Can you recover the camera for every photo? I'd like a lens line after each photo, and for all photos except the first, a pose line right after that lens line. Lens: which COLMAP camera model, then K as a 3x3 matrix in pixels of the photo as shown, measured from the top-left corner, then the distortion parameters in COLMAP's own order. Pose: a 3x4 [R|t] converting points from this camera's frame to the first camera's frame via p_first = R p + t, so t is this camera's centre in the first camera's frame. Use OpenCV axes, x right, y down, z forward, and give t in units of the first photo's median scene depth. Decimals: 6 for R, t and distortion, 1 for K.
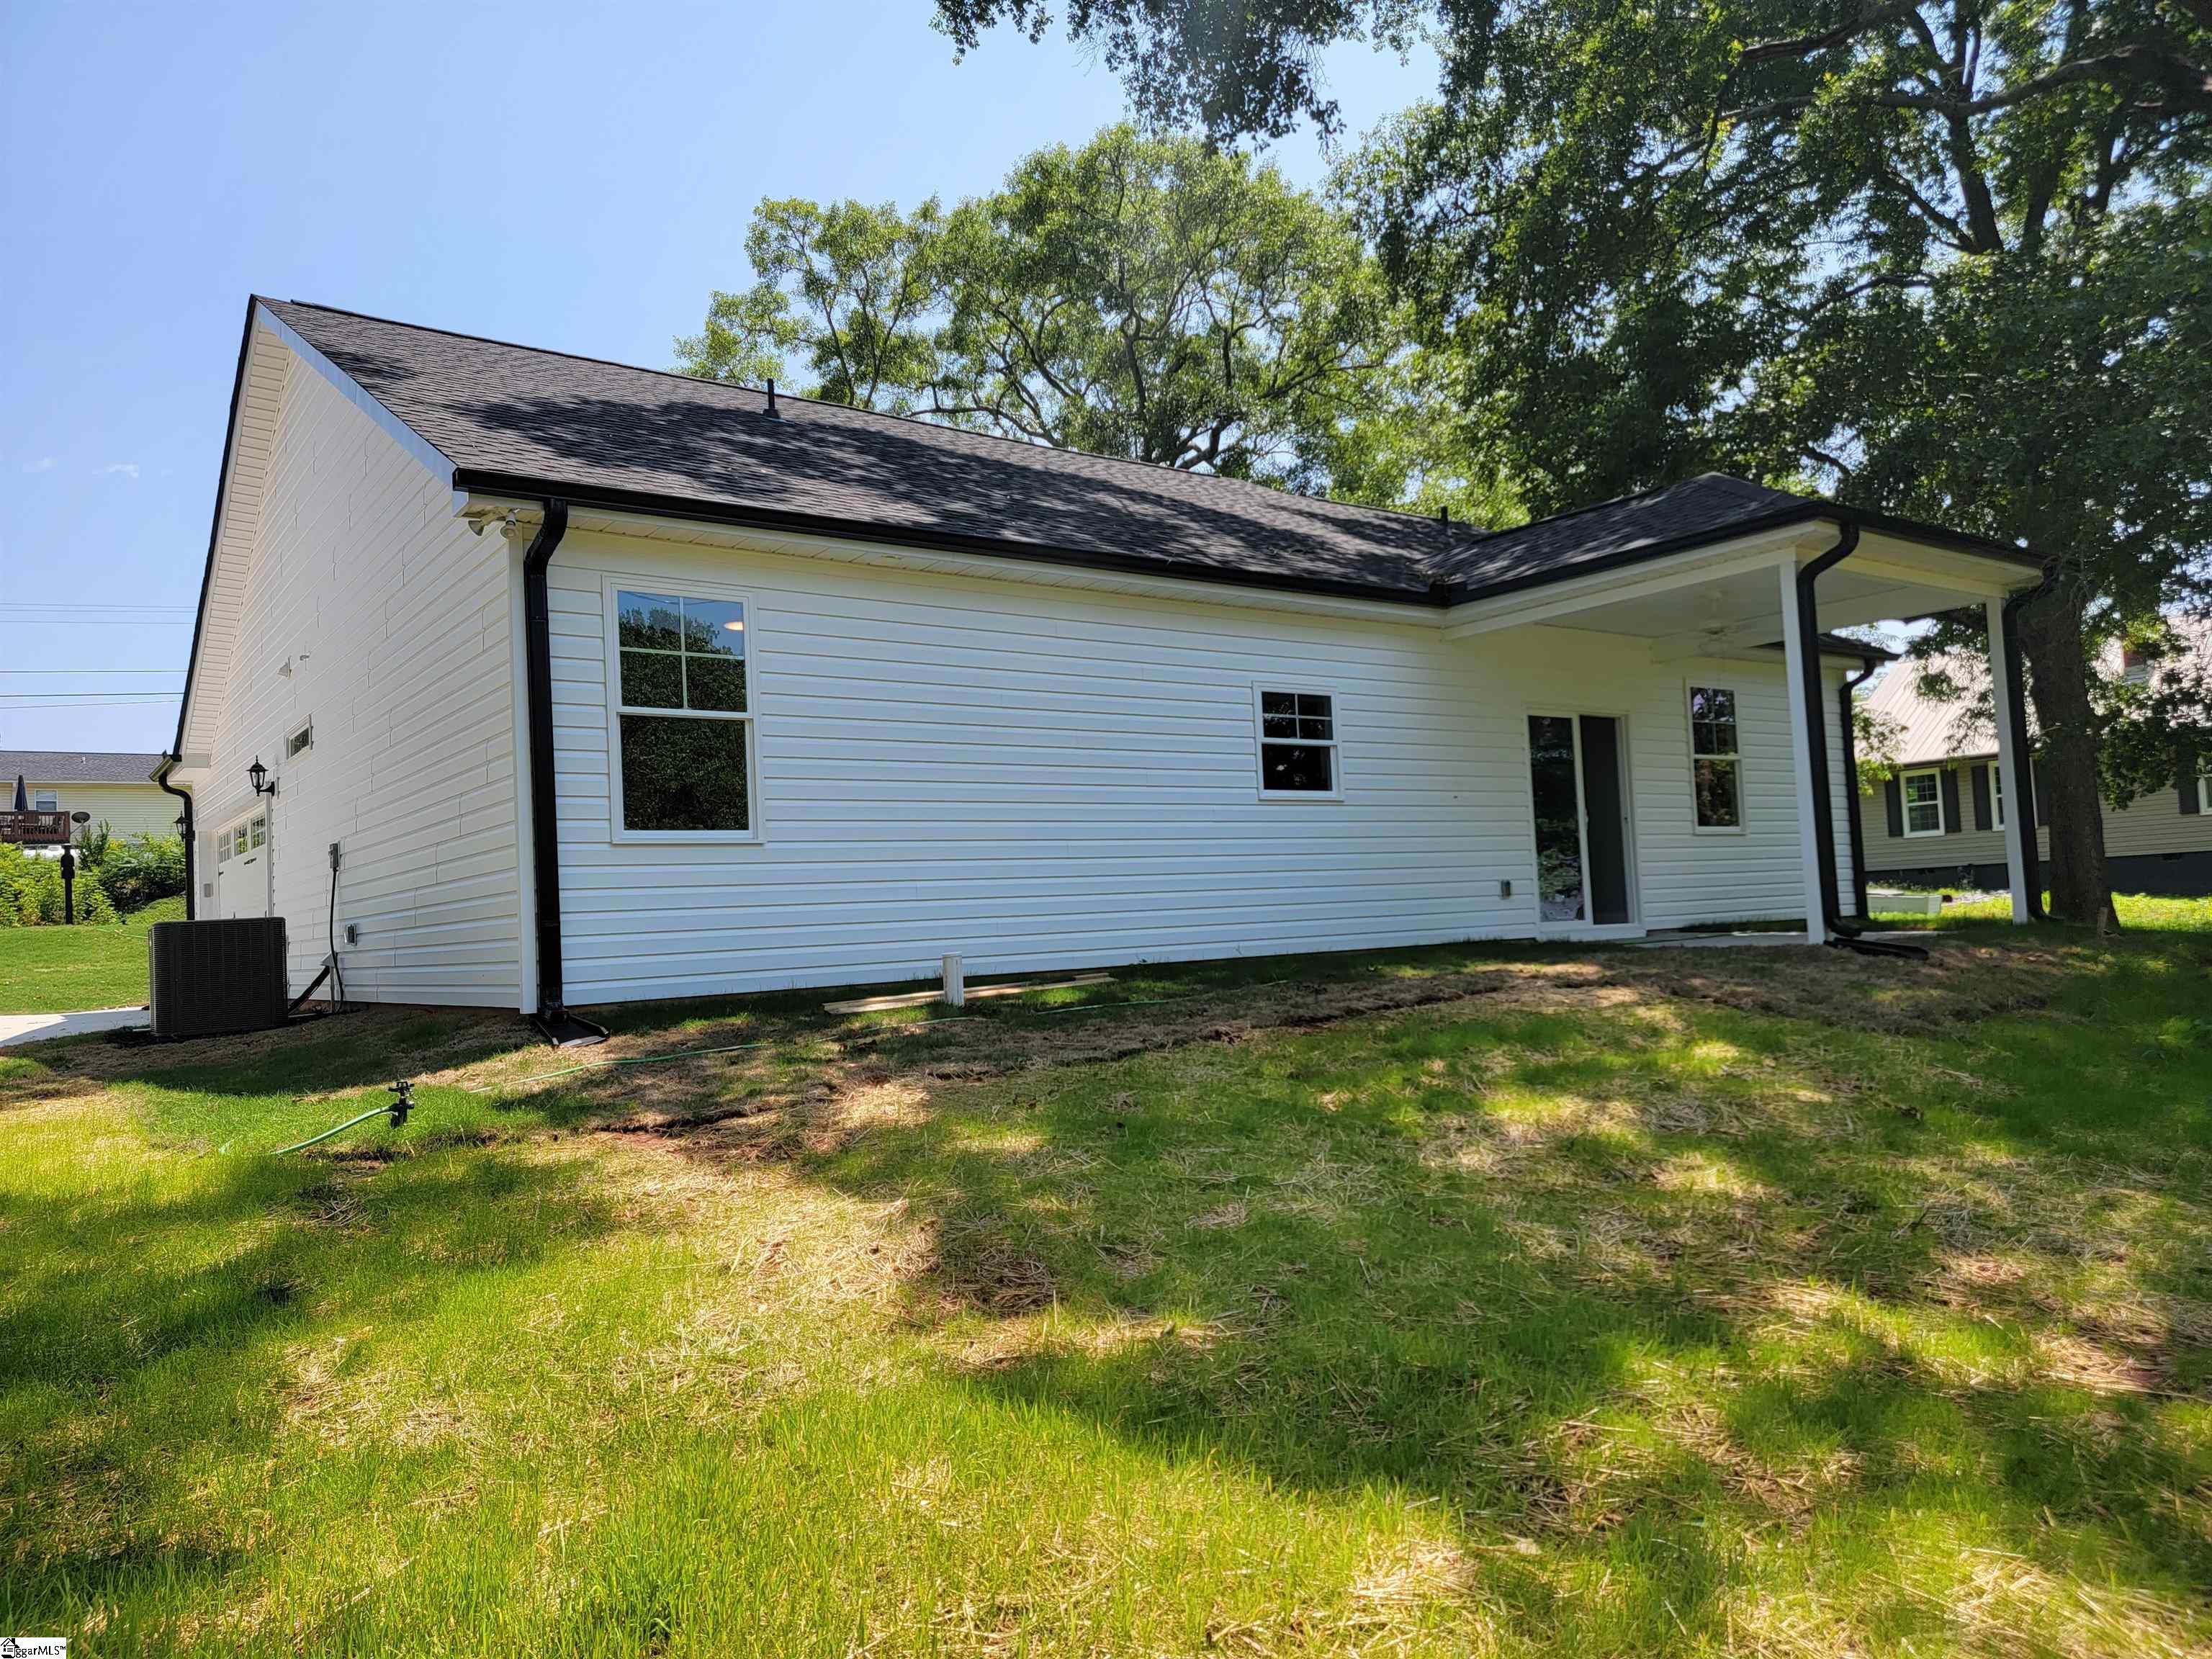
lens RADIAL K [[1553.9, 0, 1106.0], [0, 1553.9, 829.5], [0, 0, 1]] dist [0.002769, -0.000216]
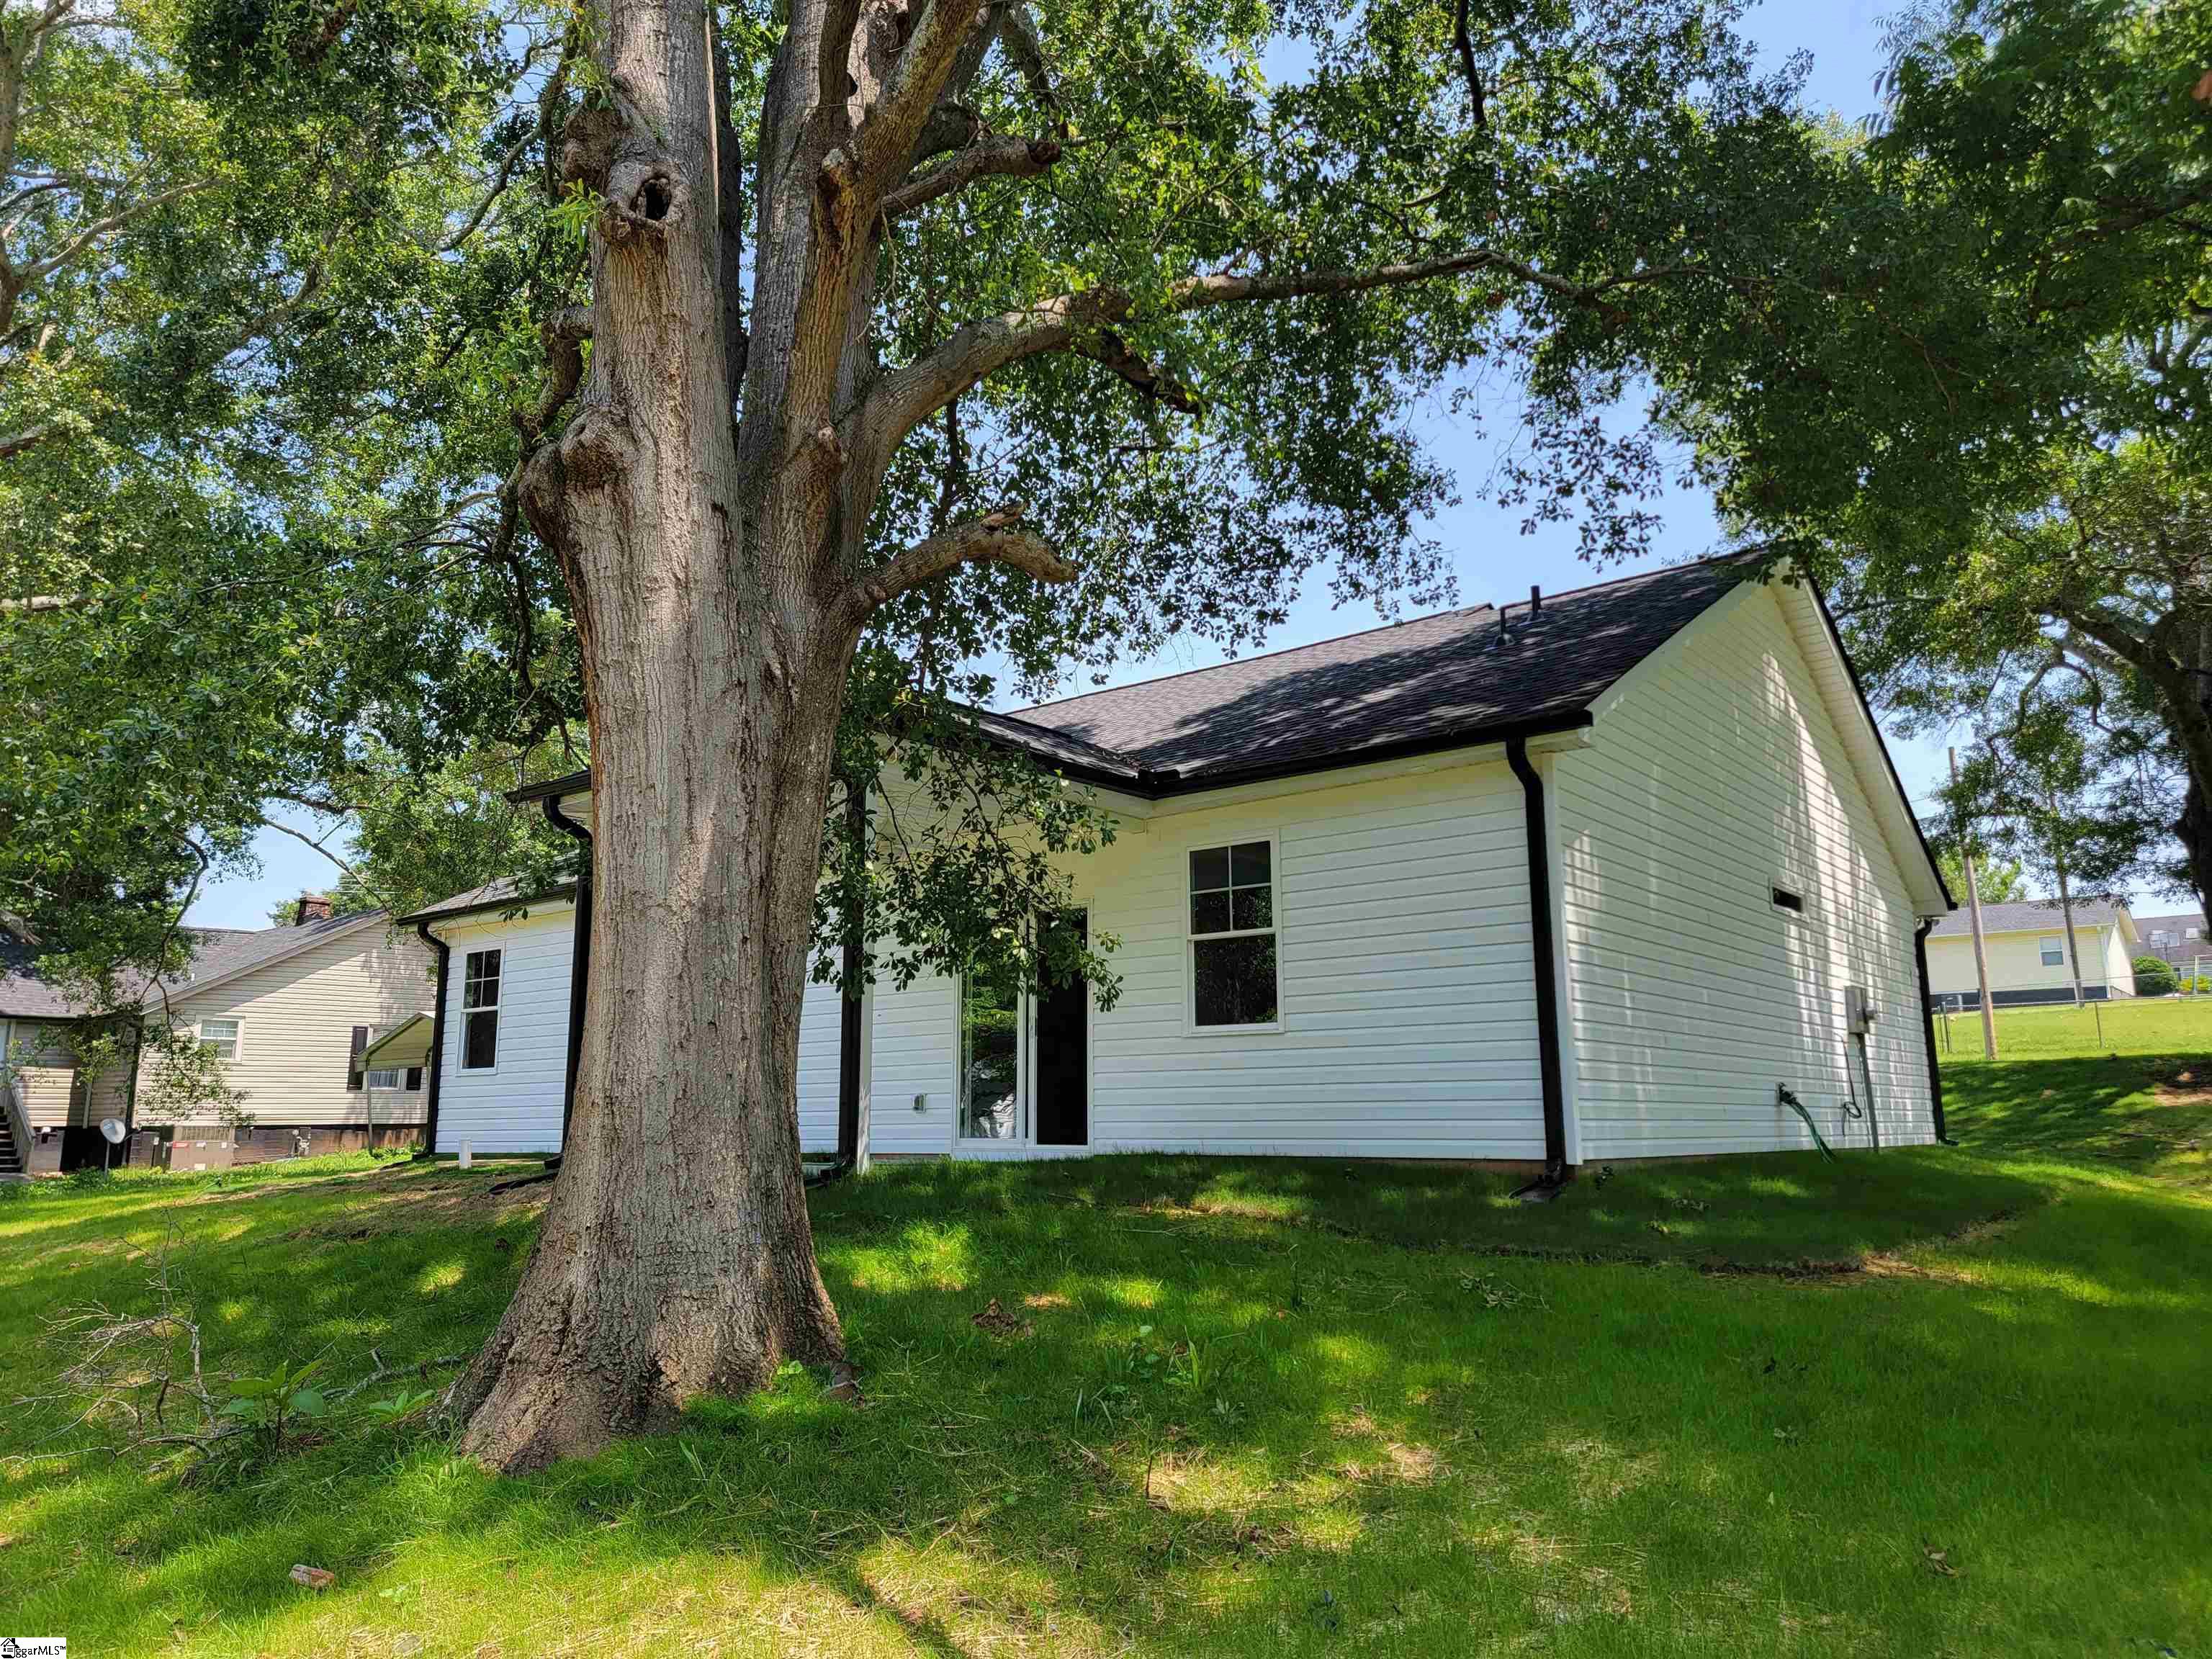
lens RADIAL K [[1553.9, 0, 1106.0], [0, 1553.9, 829.5], [0, 0, 1]] dist [0.002769, -0.000216]
pose [[0.250645, -0.143300, -0.957414, 1.135922], [0.056189, 0.989470, -0.133388, 0.001990], [0.966447, -0.020363, 0.256057, 0.752553]]
